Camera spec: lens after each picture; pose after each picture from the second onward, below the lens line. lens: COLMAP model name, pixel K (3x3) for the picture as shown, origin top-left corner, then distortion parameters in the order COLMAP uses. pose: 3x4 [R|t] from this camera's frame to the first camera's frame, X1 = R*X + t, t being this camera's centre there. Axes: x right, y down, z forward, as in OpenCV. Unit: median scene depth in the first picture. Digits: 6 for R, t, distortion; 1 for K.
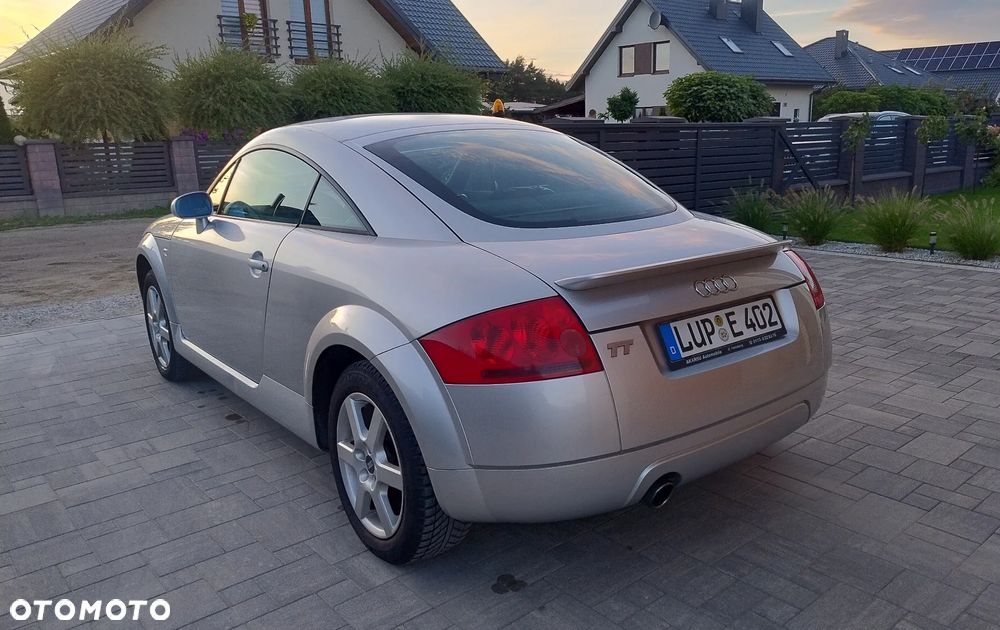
lens RADIAL K [[766.8, 0, 555.1], [0, 766.8, 316.3], [0, 0, 1]] dist [0.075969, -0.091216]
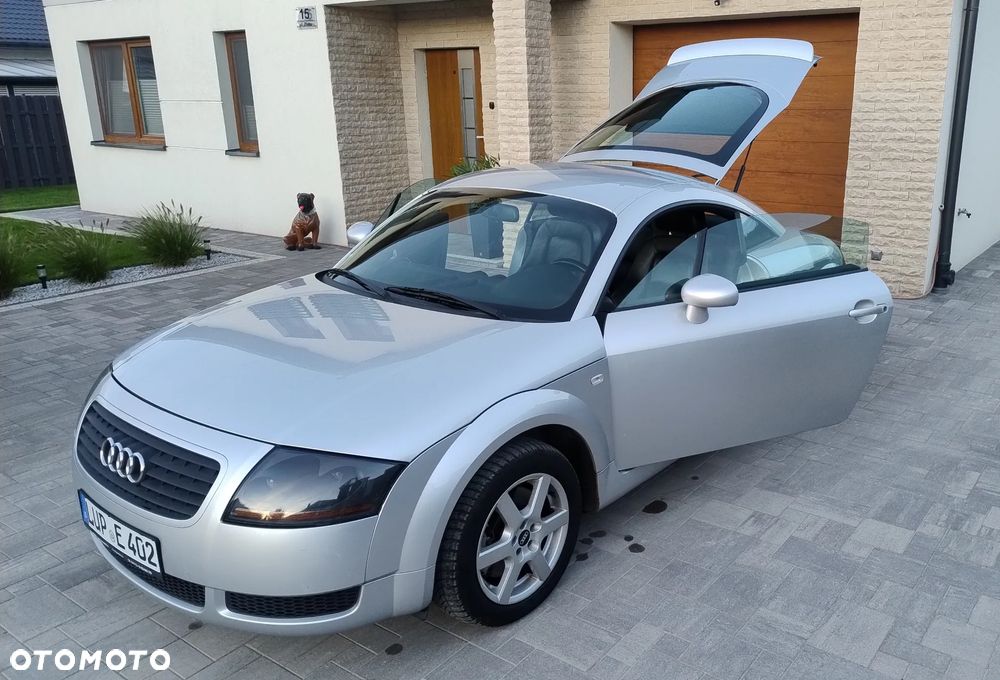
lens RADIAL K [[838.3, 0, 608.6], [0, 838.3, 337.9], [0, 0, 1]] dist [0.071528, -0.083854]
pose [[-0.224231, -0.261853, 0.938698, -0.600334], [0.241412, 0.918278, 0.313824, -0.177304], [-0.944162, 0.296982, -0.142692, 0.529273]]
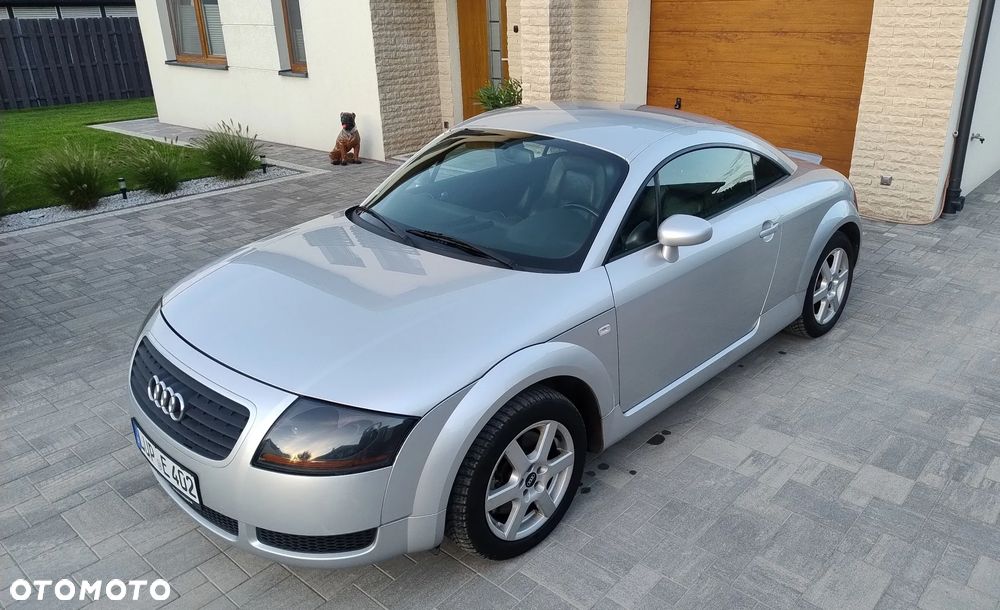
lens RADIAL K [[748.8, 0, 544.0], [0, 748.8, 303.1], [0, 0, 1]] dist [0.094030, -0.132635]
pose [[-0.122923, -0.354060, 0.927109, -0.564224], [0.252838, 0.892194, 0.374249, -0.191696], [-0.959668, 0.280412, -0.020151, 0.515988]]
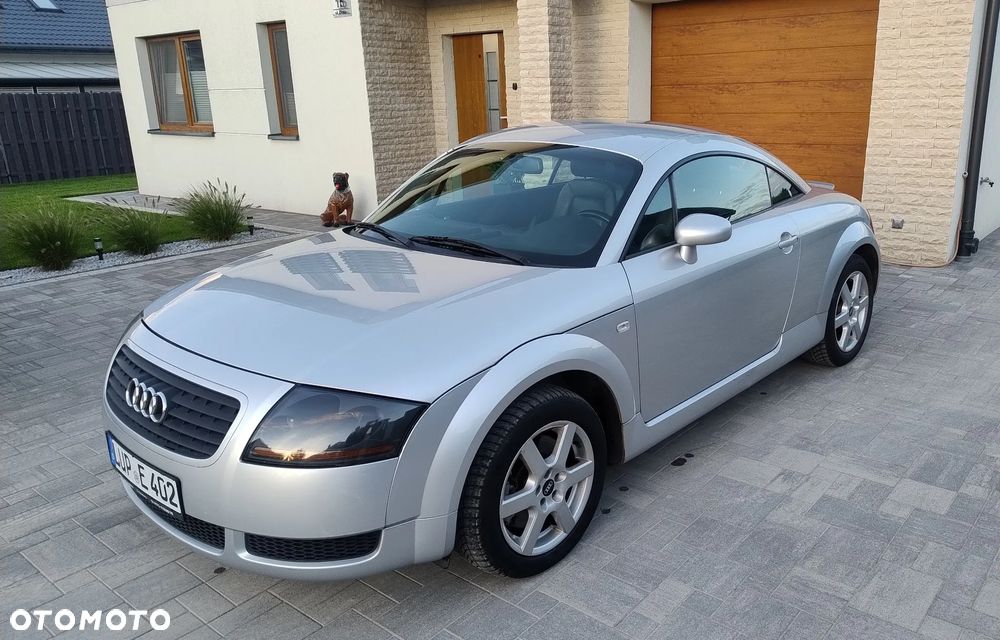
lens RADIAL K [[784.0, 0, 570.3], [0, 784.0, 319.3], [0, 0, 1]] dist [0.093483, -0.127289]
pose [[-0.160974, -0.260326, 0.952007, -0.570657], [0.258935, 0.919659, 0.295264, -0.152495], [-0.952387, 0.294037, -0.080633, 0.534534]]
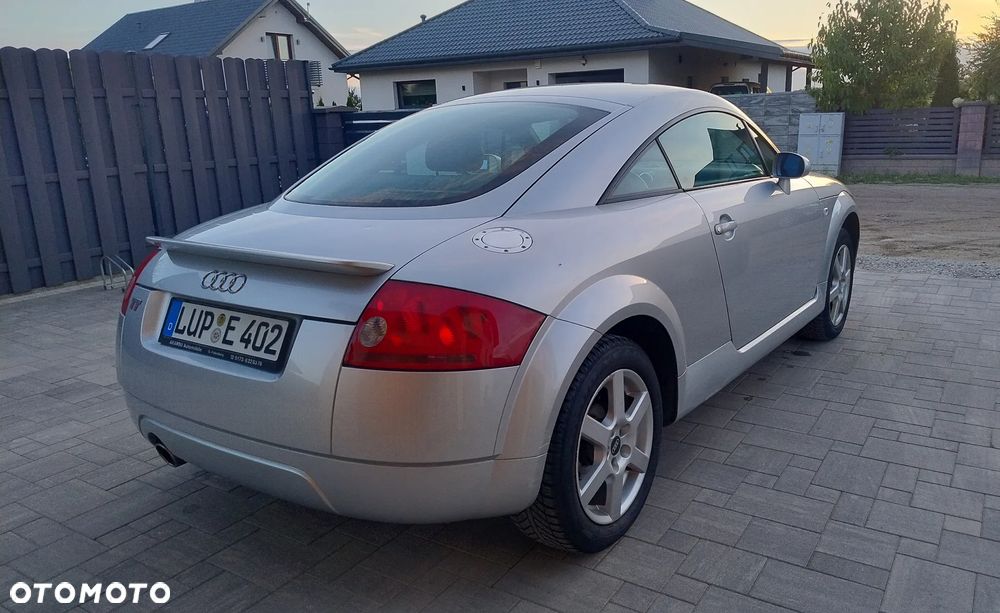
lens RADIAL K [[748.8, 0, 544.0], [0, 748.8, 304.6], [0, 0, 1]] dist [0.094030, -0.132635]
pose [[0.274196, 0.242202, -0.930674, 0.335765], [-0.202811, 0.960563, 0.190228, -0.075973], [0.940045, 0.136592, 0.312504, 0.314527]]
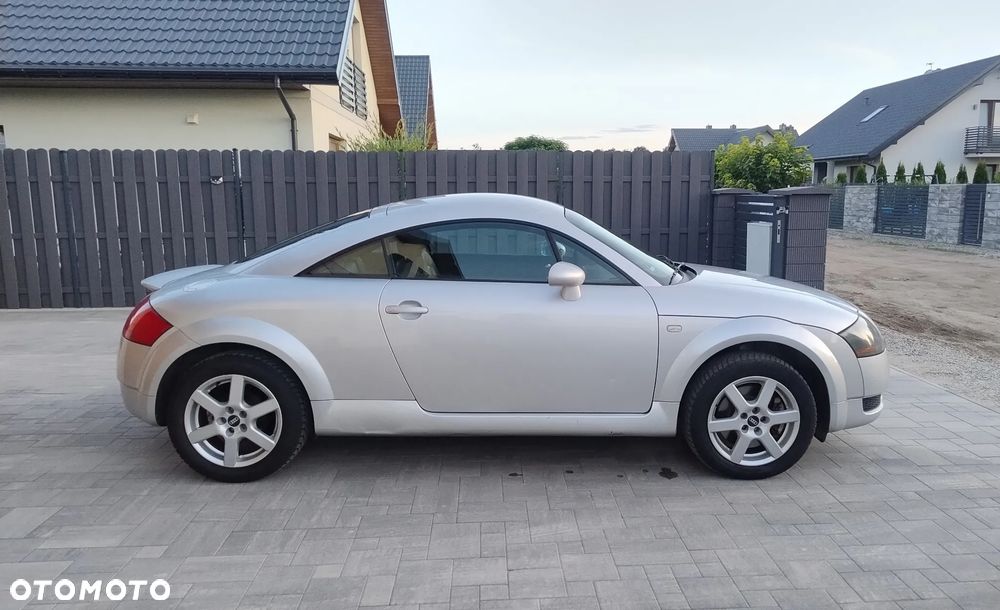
lens RADIAL K [[742.3, 0, 546.2], [0, 742.3, 305.9], [0, 0, 1]] dist [0.073295, -0.091830]
pose [[-0.612908, 0.138054, -0.778000, 0.322245], [-0.178413, 0.935011, 0.306469, -0.215019], [0.769748, 0.326643, -0.548445, 0.805027]]
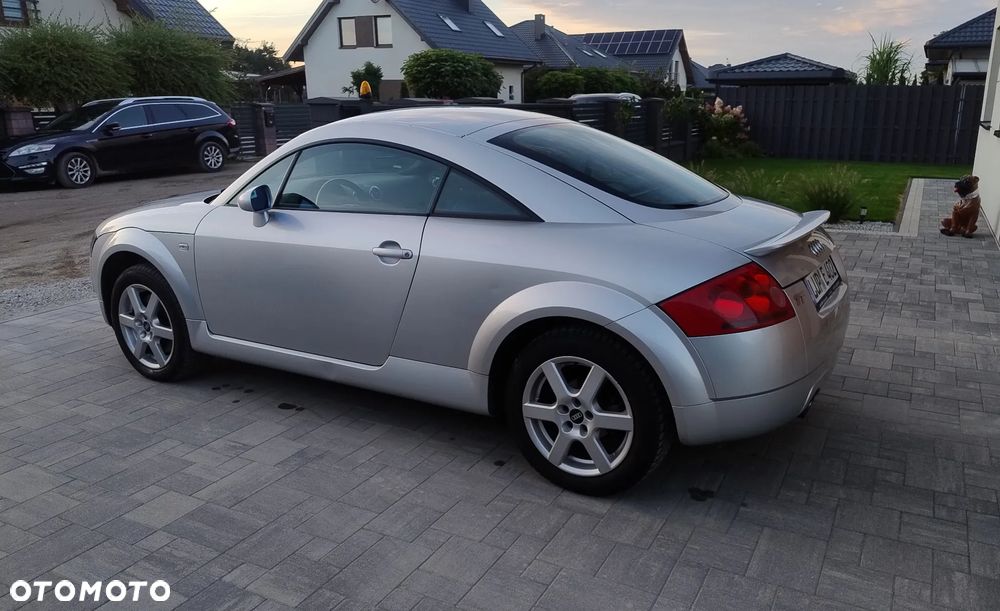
lens RADIAL K [[746.7, 0, 537.3], [0, 746.7, 304.3], [0, 0, 1]] dist [0.065772, -0.082507]
pose [[0.936418, -0.081386, 0.341317, -0.201712], [0.072324, 0.996610, 0.039214, -0.008248], [-0.343352, -0.012035, 0.939130, -0.015308]]
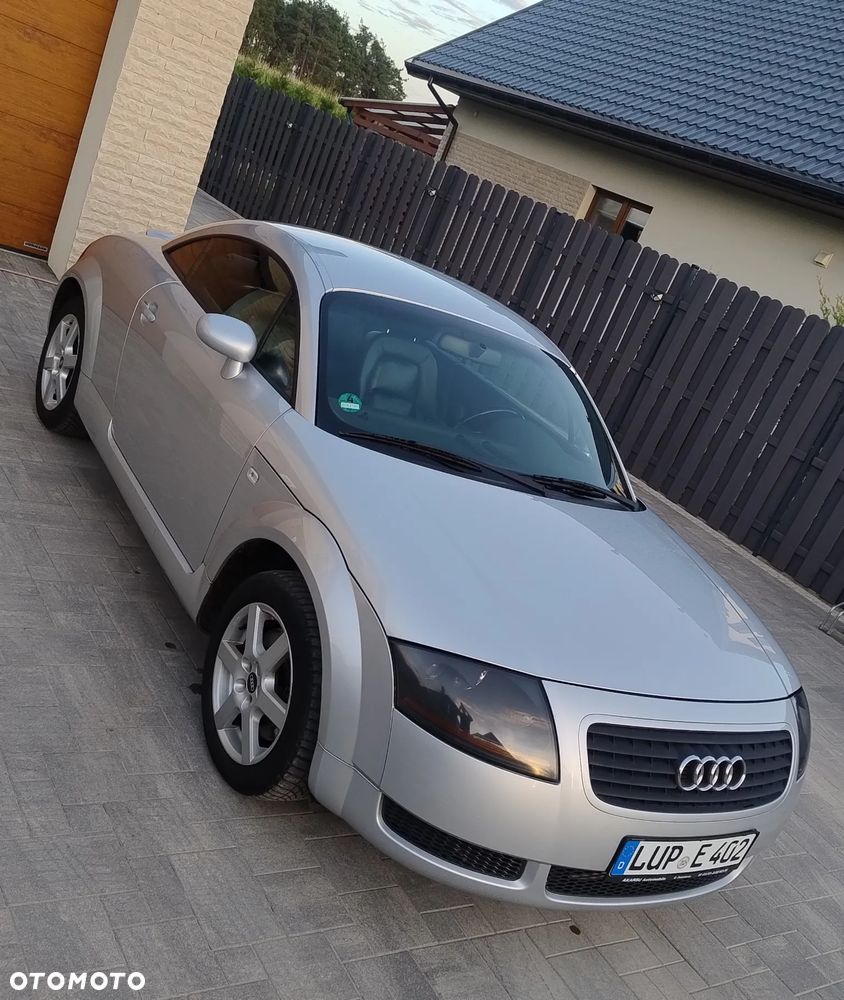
lens RADIAL K [[1024.1, 0, 421.6], [0, 1024.1, 533.1], [0, 0, 1]] dist [0.055695, -0.024251]
pose [[-0.921608, -0.387701, 0.018085, -0.147005], [-0.320113, 0.785639, 0.529433, -0.284220], [-0.219470, 0.482140, -0.848159, 0.944561]]
